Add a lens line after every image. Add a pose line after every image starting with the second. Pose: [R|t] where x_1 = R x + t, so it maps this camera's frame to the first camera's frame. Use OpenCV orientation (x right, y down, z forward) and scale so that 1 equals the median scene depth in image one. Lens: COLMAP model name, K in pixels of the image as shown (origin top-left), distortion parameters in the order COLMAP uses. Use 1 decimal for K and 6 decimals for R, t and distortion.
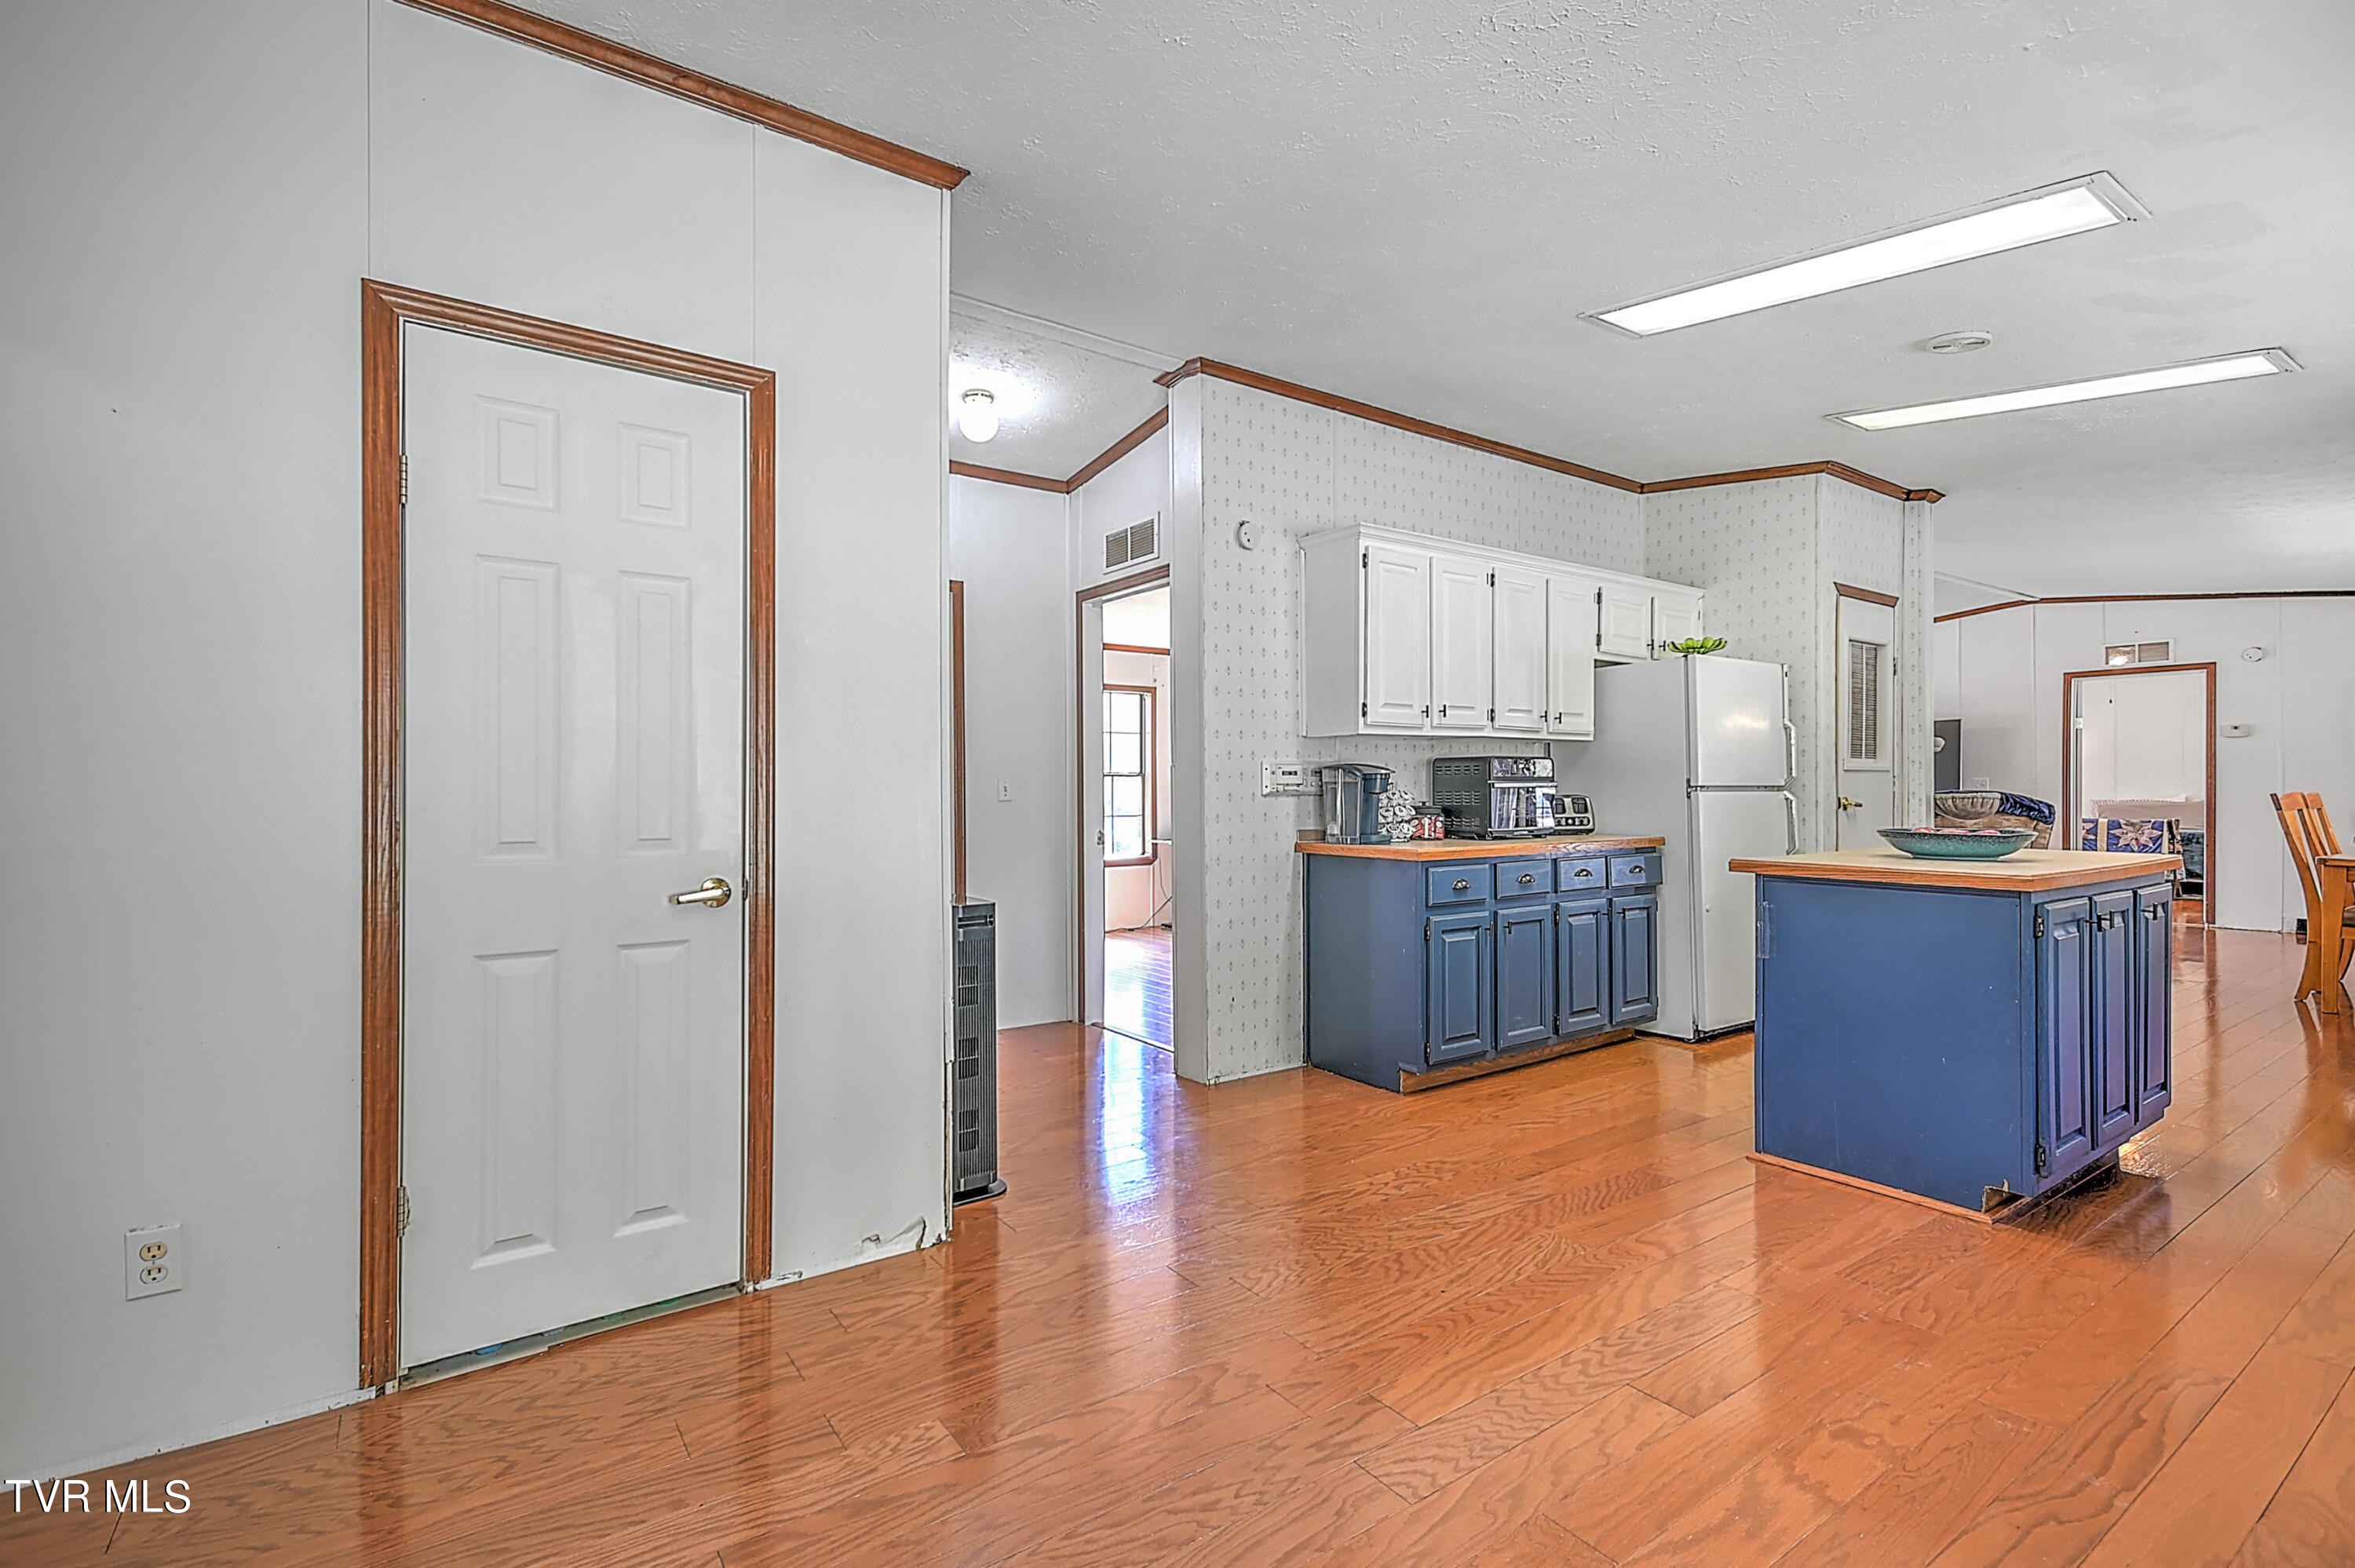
lens RADIAL K [[1073.2, 0, 1158.6], [0, 1073.2, 788.2], [0, 0, 1]] dist [0.018506, -0.000434]
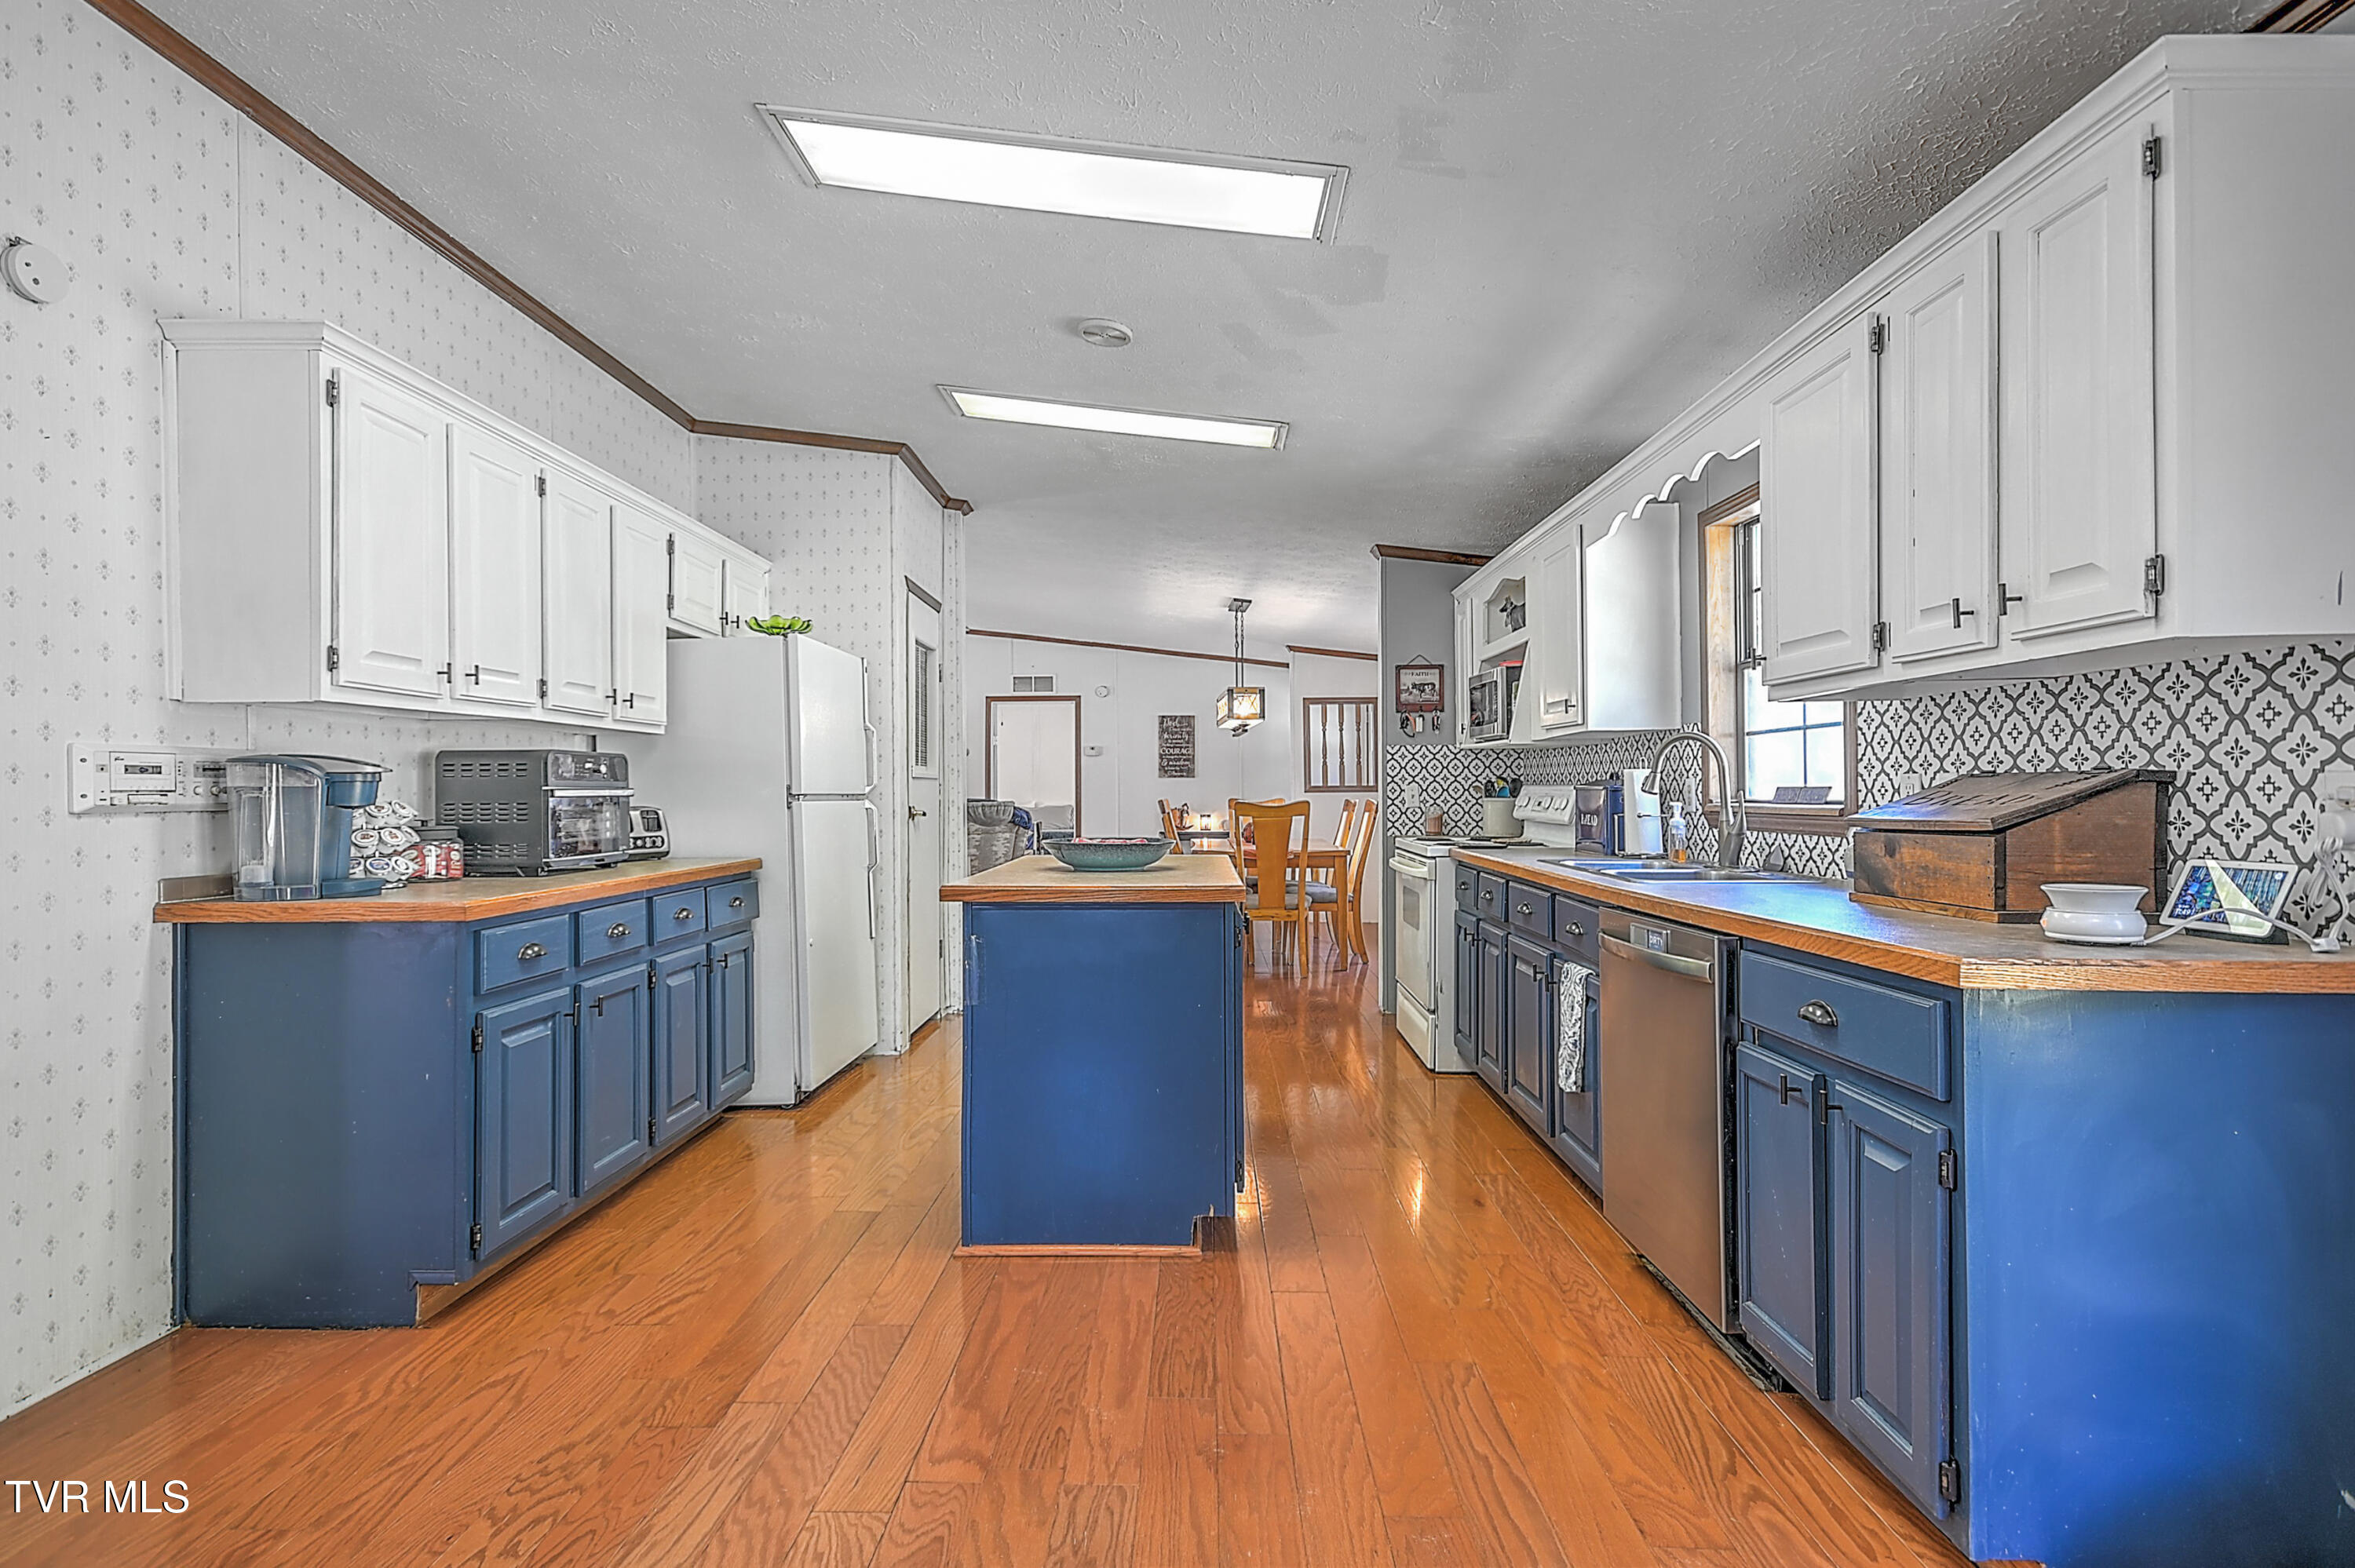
lens RADIAL K [[1125.0, 0, 1169.6], [0, 1125.0, 789.6], [0, 0, 1]] dist [0.017969, -0.000947]
pose [[0.592403, 0.001748, 0.805640, -0.024943], [0.005756, 0.999963, -0.006403, 0.001615], [-0.805621, 0.008431, 0.592371, 0.270432]]
